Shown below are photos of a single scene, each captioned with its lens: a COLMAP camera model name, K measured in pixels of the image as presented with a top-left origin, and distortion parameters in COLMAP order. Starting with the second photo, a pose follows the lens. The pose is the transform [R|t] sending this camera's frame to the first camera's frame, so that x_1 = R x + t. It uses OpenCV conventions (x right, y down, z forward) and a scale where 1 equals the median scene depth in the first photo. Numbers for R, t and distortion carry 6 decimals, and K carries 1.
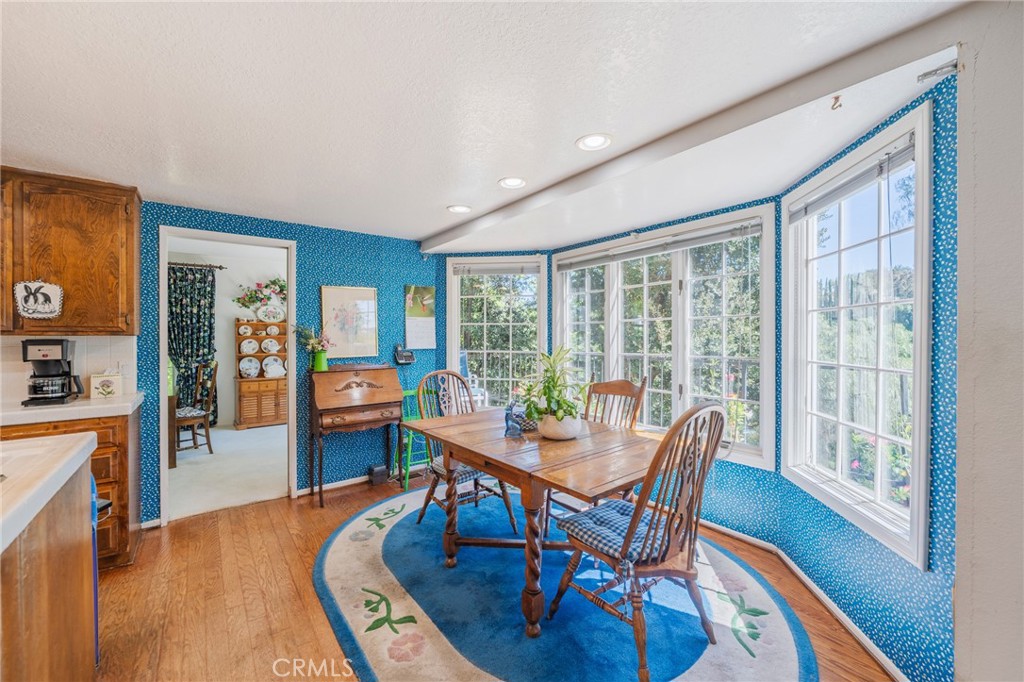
lens RADIAL K [[407.7, 0, 519.2], [0, 407.7, 337.3], [0, 0, 1]] dist [-0.001768, -0.000432]
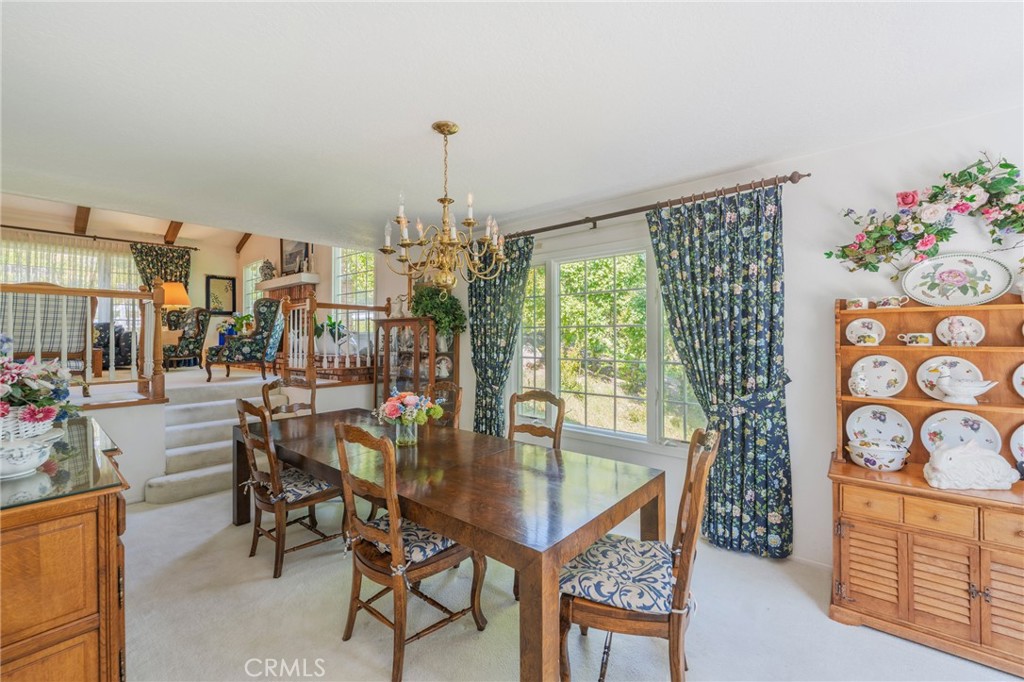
lens RADIAL K [[407.7, 0, 512.3], [0, 407.7, 331.4], [0, 0, 1]] dist [-0.001768, -0.000432]
pose [[0.179027, -0.005877, -0.983827, -0.389615], [0.000314, 0.999982, -0.005916, -0.015938], [0.983844, 0.000750, 0.179025, 0.657985]]
